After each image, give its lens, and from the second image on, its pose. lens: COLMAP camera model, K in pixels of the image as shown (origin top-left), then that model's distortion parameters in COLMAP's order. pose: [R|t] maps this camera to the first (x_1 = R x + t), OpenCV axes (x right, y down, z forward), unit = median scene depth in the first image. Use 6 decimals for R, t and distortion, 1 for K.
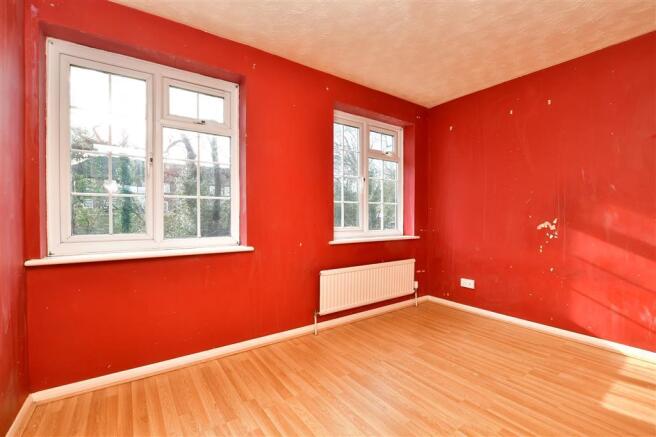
lens RADIAL K [[294.0, 0, 329.3], [0, 294.0, 217.8], [0, 0, 1]] dist [-0.002662, -0.000235]
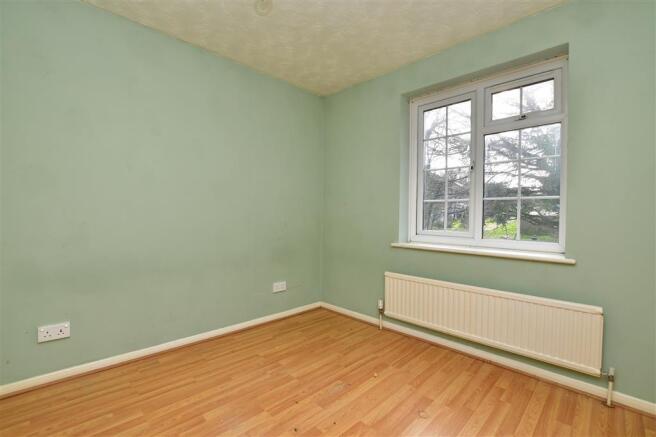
lens RADIAL K [[294.0, 0, 350.0], [0, 294.0, 218.3], [0, 0, 1]] dist [-0.002662, -0.000235]
pose [[0.232109, 0.012929, -0.972604, 0.392990], [-0.017187, 0.999810, 0.009189, -0.002941], [0.972538, 0.014583, 0.232287, 0.280440]]
